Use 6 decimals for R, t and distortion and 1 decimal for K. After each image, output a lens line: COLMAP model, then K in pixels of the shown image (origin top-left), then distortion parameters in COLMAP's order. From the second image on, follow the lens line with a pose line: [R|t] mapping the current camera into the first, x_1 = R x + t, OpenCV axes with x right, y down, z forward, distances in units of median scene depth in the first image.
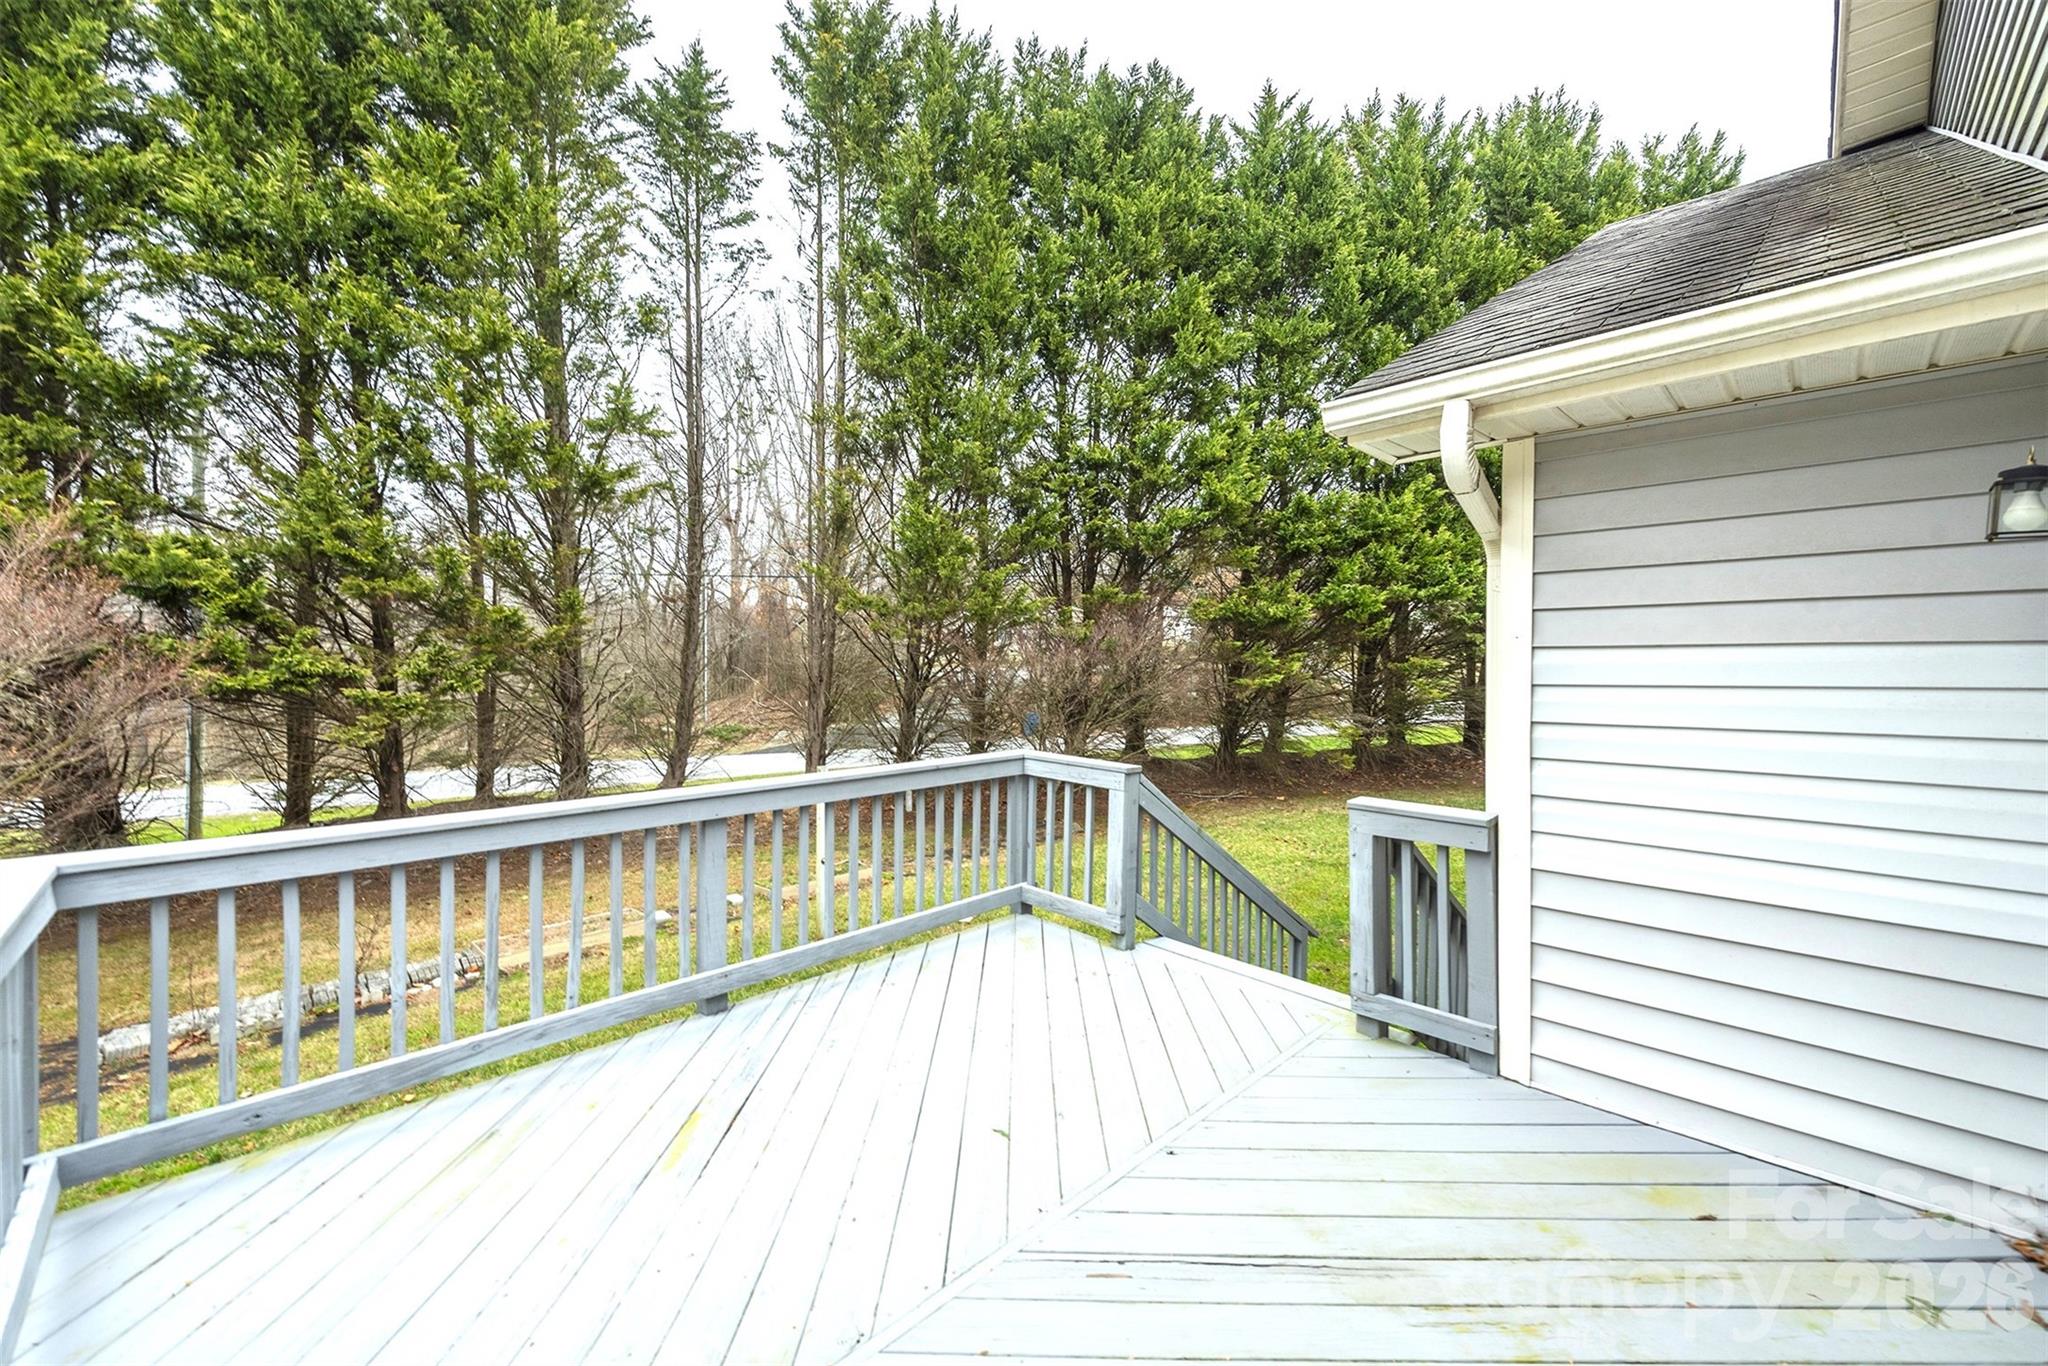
lens RADIAL K [[856.0, 0, 989.4], [0, 856.0, 677.6], [0, 0, 1]] dist [0.001243, -0.000399]
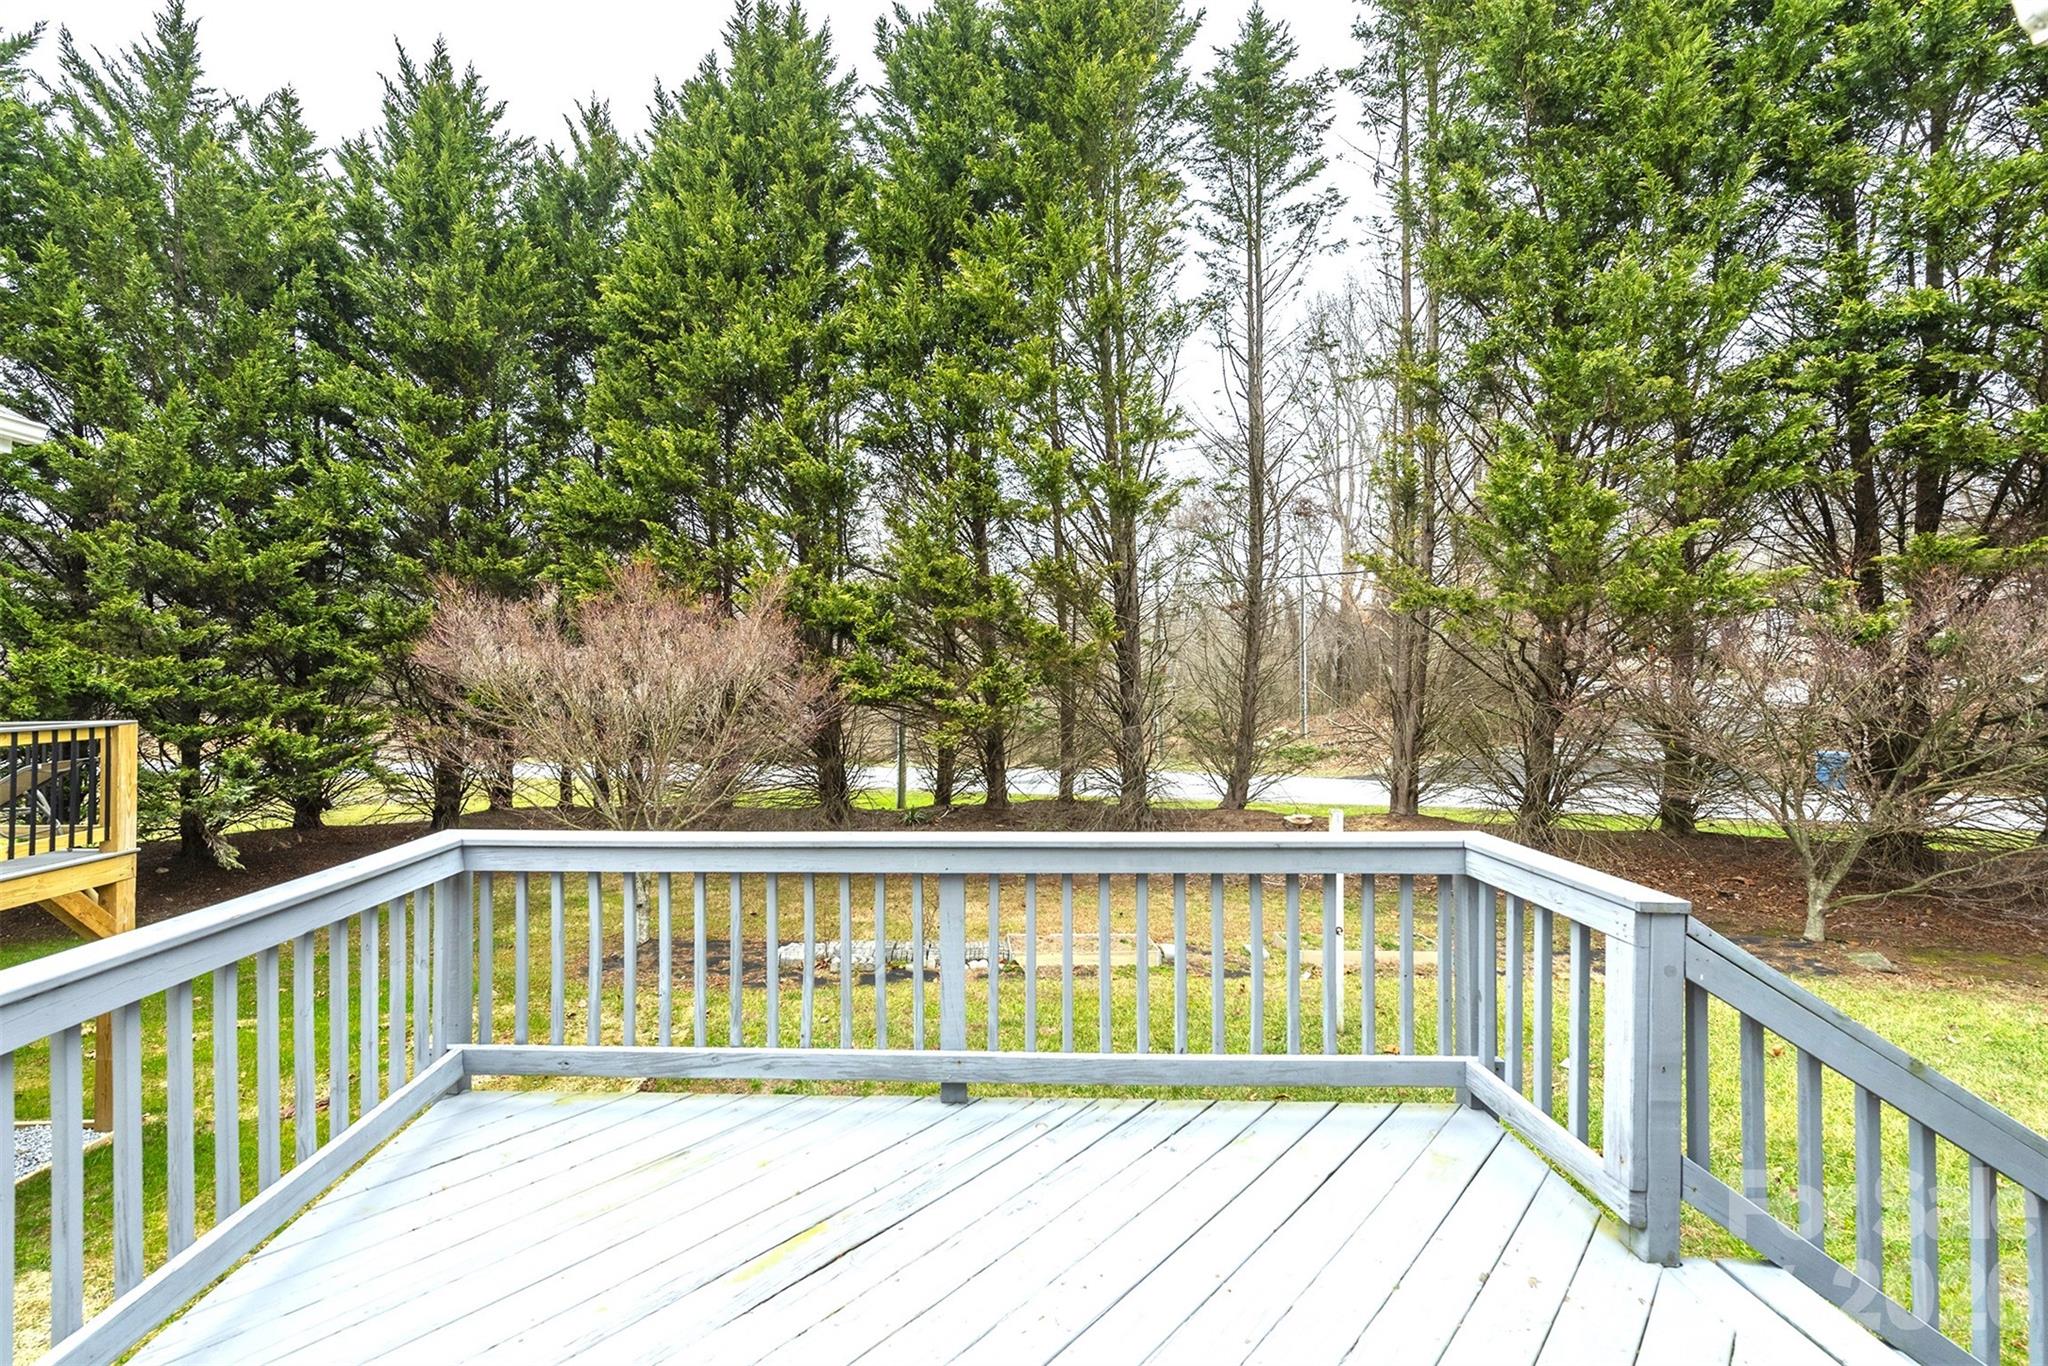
lens RADIAL K [[854.6, 0, 938.3], [0, 854.6, 660.9], [0, 0, 1]] dist [0.000625, -0.000596]
pose [[0.671662, -0.014782, -0.740711, 0.108890], [-0.003950, 0.999715, -0.023532, -0.009879], [0.740847, 0.018731, 0.671412, 0.145483]]
